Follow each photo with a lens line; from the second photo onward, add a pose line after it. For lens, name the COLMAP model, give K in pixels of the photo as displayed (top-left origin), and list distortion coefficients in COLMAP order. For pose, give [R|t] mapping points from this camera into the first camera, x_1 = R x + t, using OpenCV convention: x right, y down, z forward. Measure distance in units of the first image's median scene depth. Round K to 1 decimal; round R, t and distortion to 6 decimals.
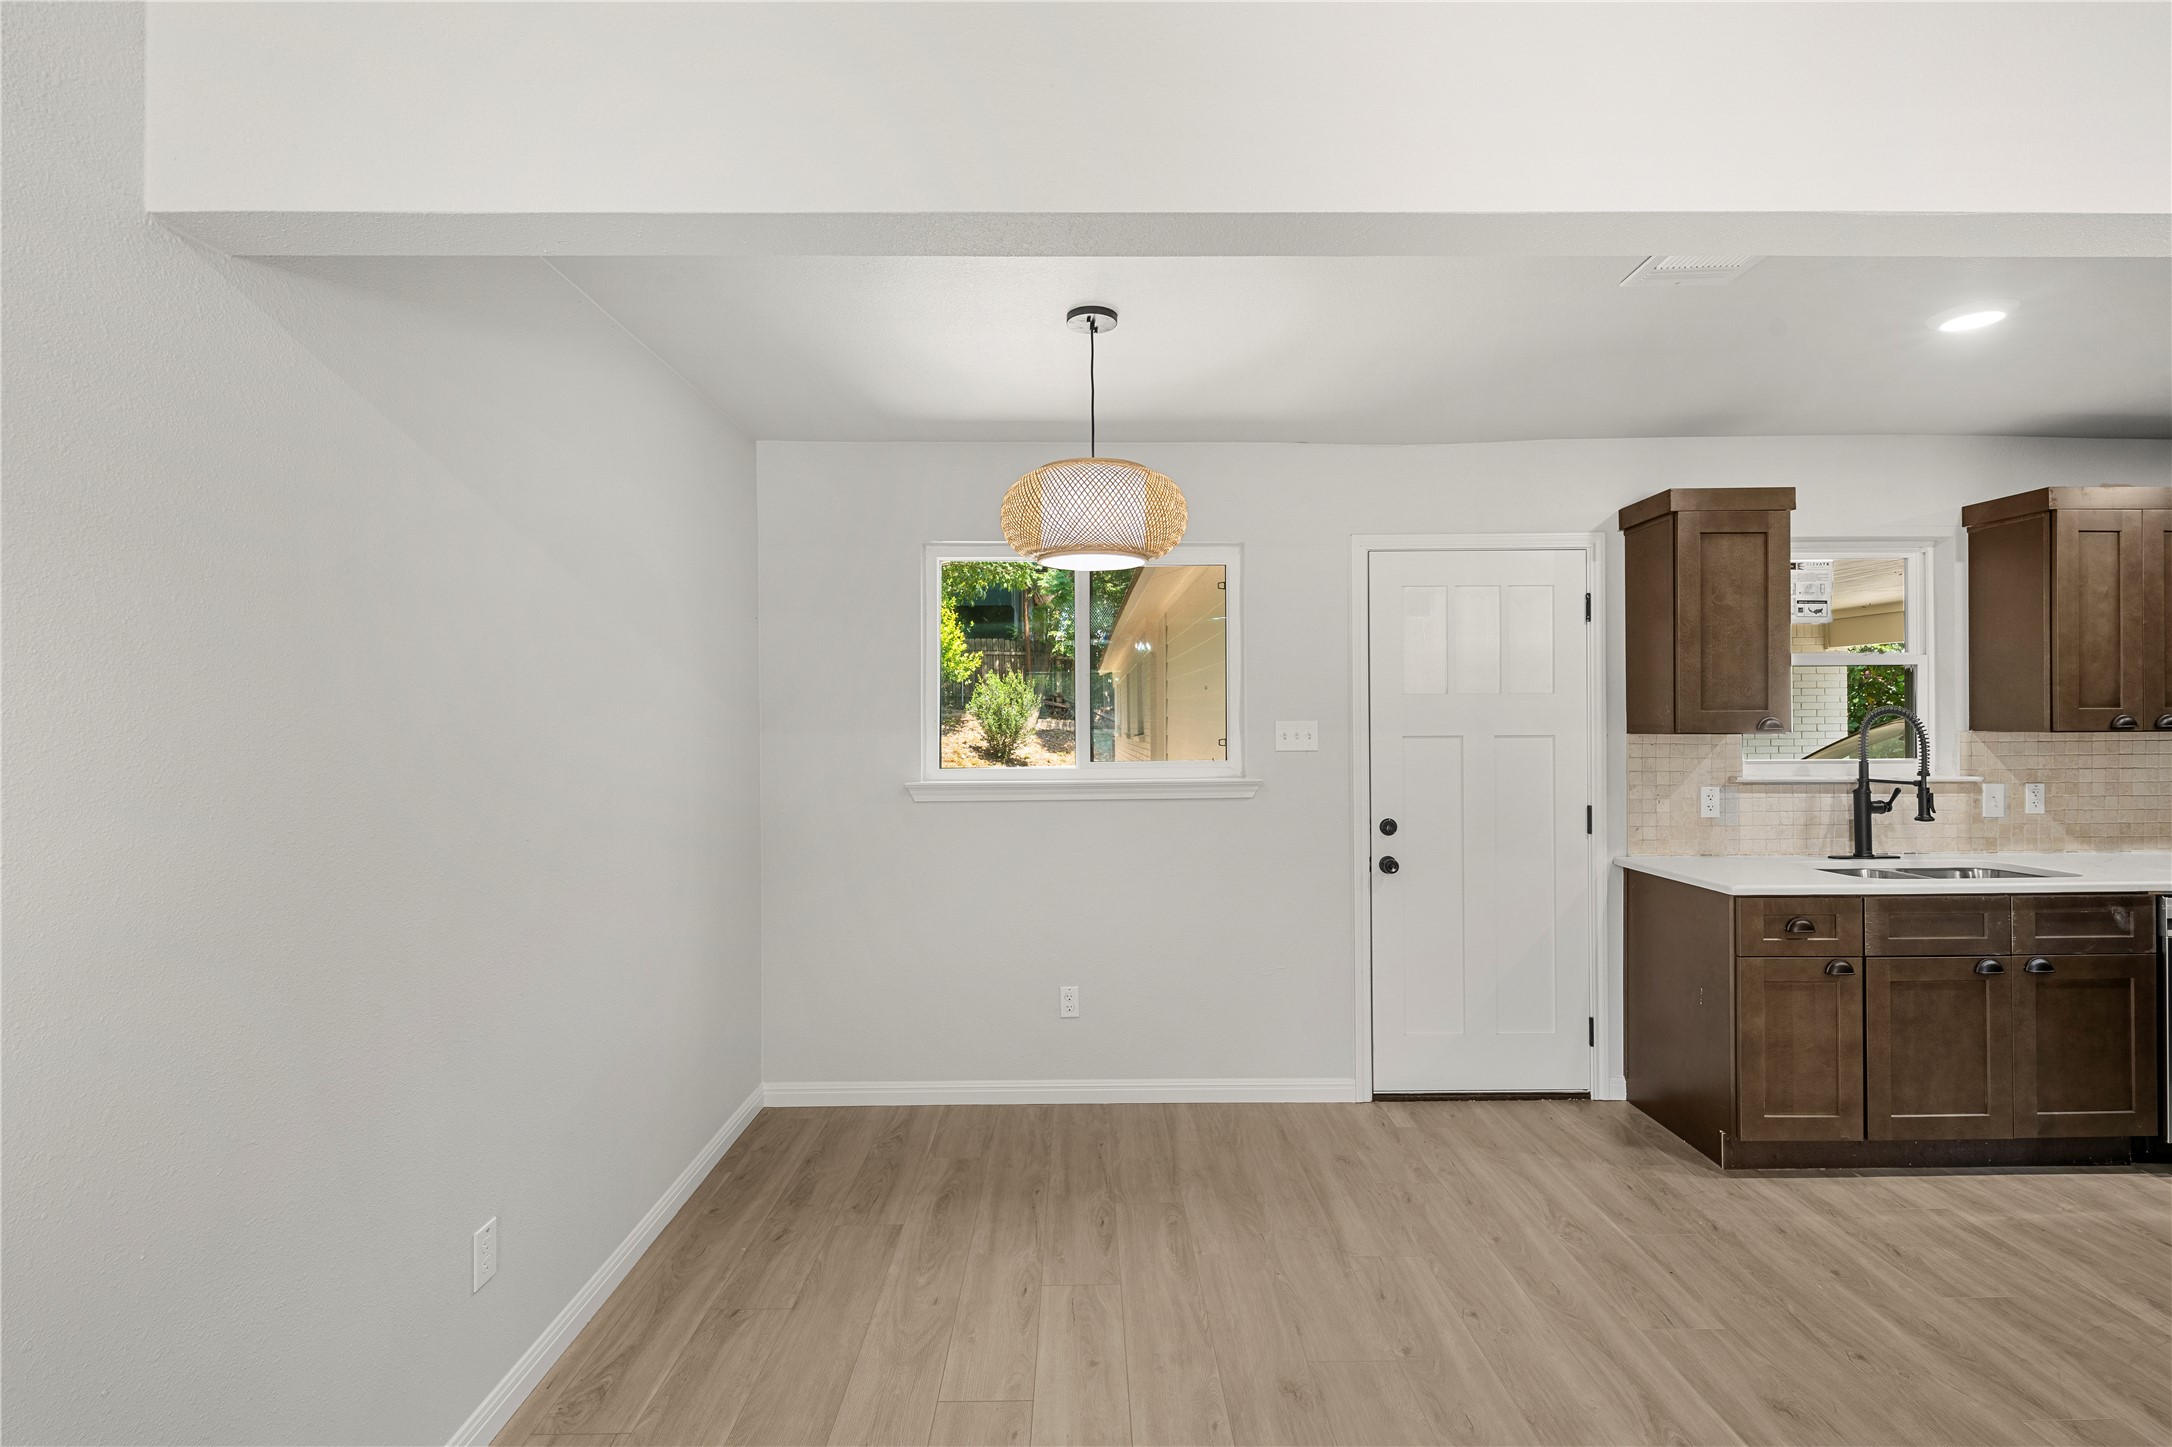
lens RADIAL K [[977.5, 0, 1080.4], [0, 977.5, 716.7], [0, 0, 1]] dist [0.004856, -0.002960]
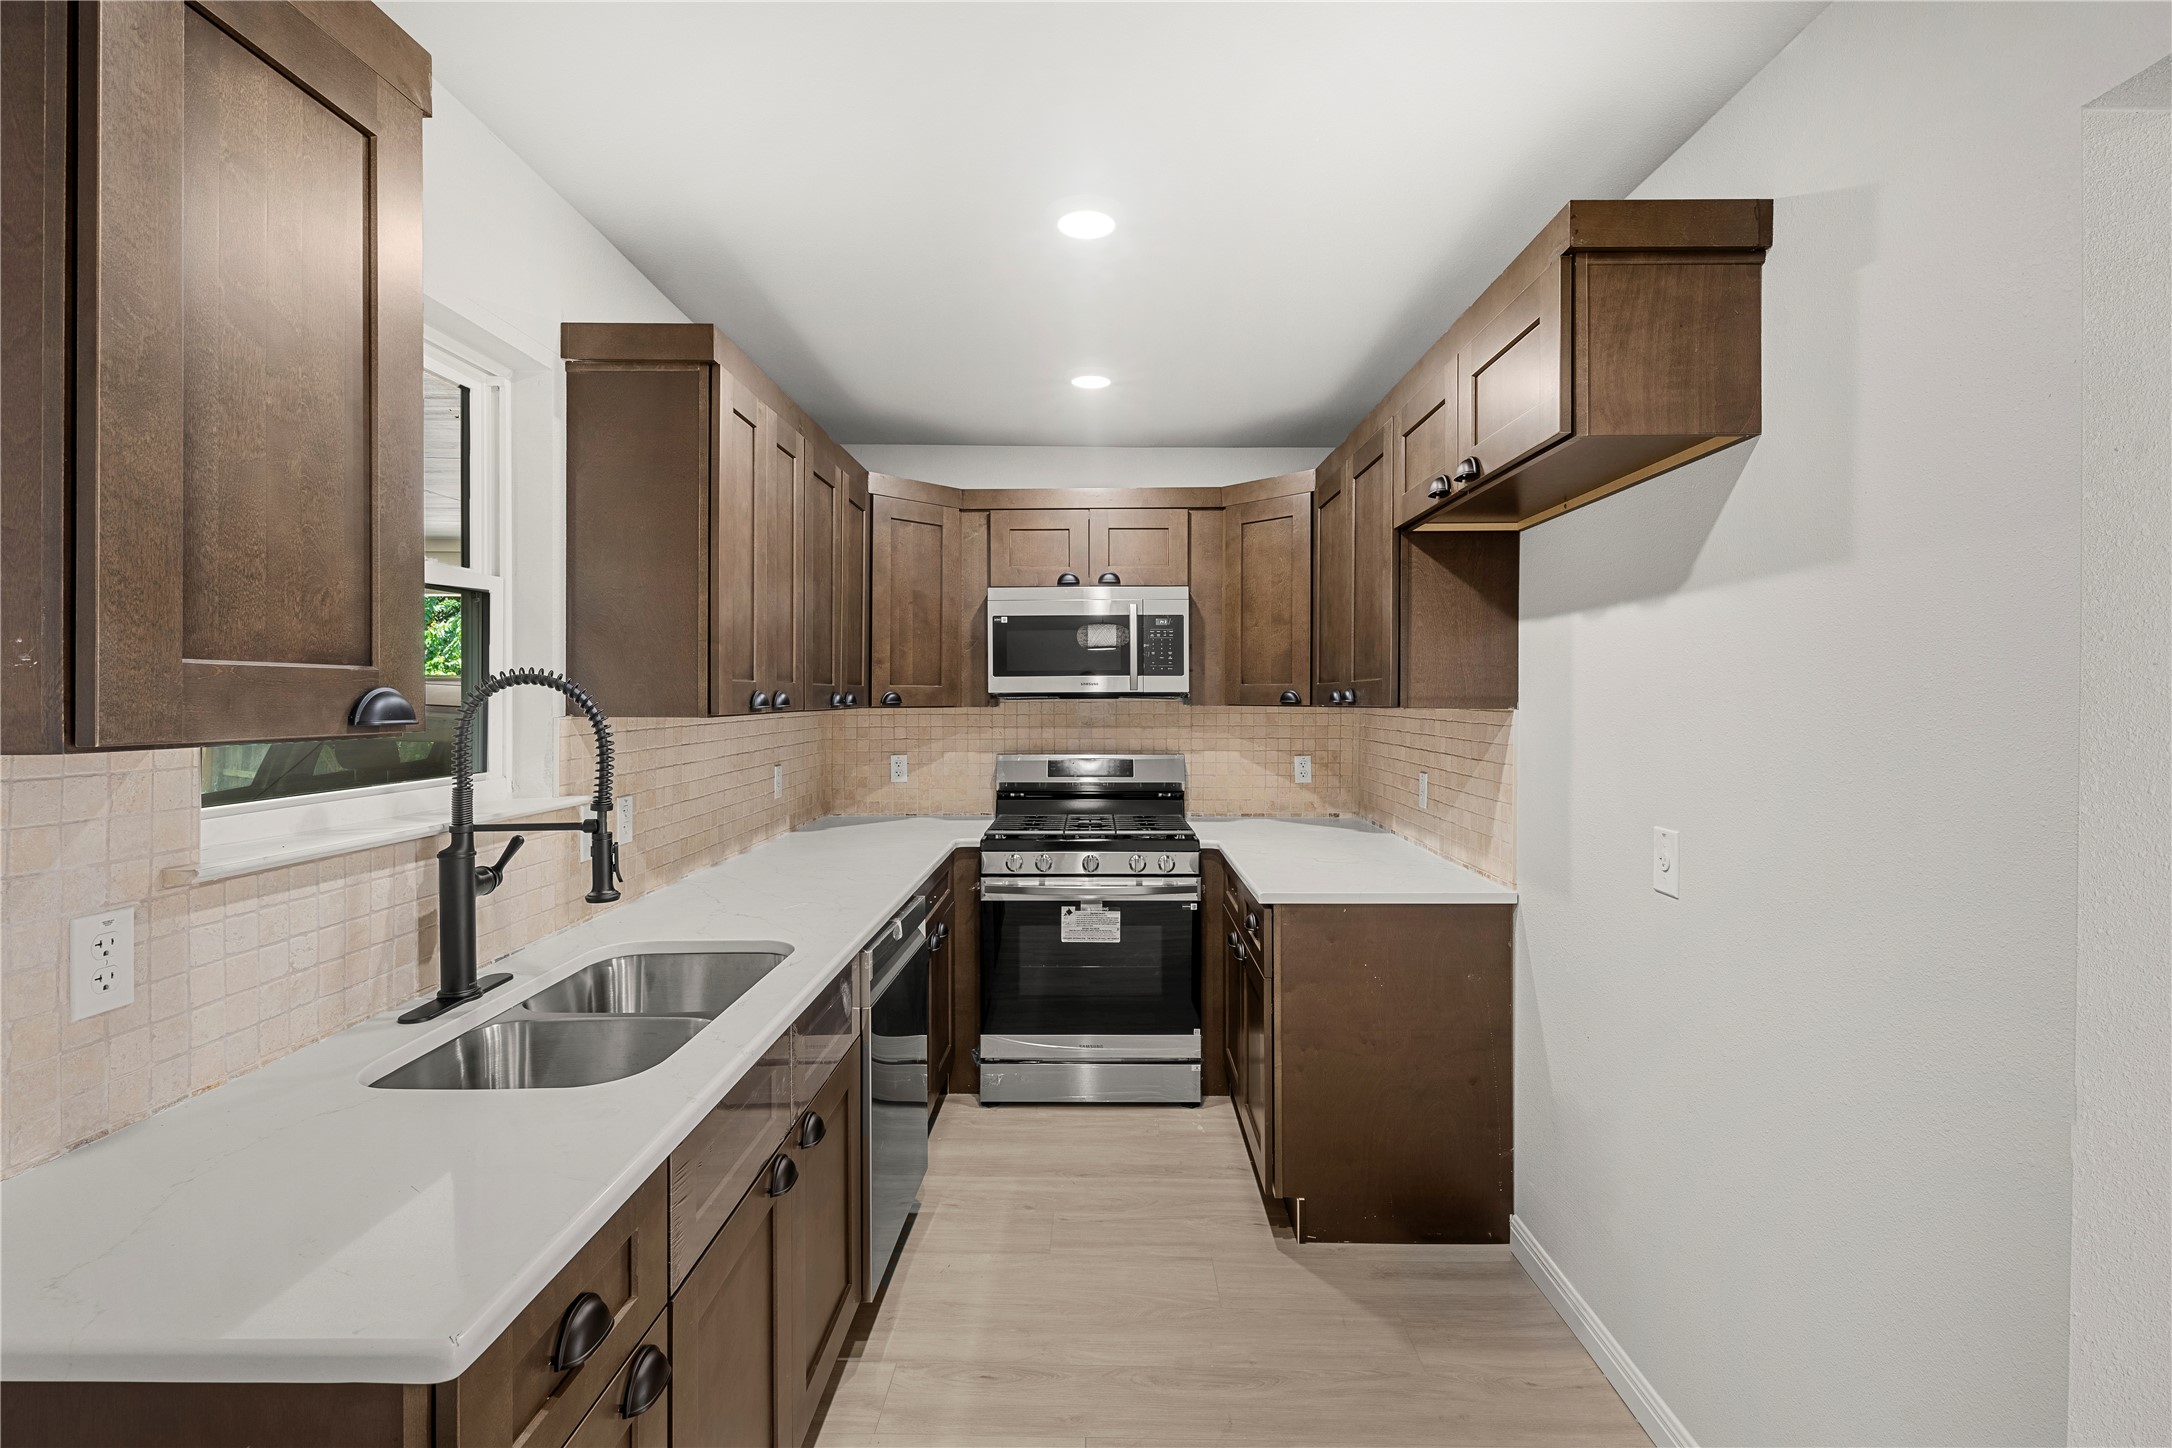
lens RADIAL K [[977.5, 0, 1085.1], [0, 977.5, 692.2], [0, 0, 1]] dist [0.004856, -0.002960]
pose [[0.027752, 0.006732, 0.999592, 0.348567], [-0.007268, 0.999952, -0.006533, 0.002193], [-0.999588, -0.007084, 0.027800, 0.693121]]
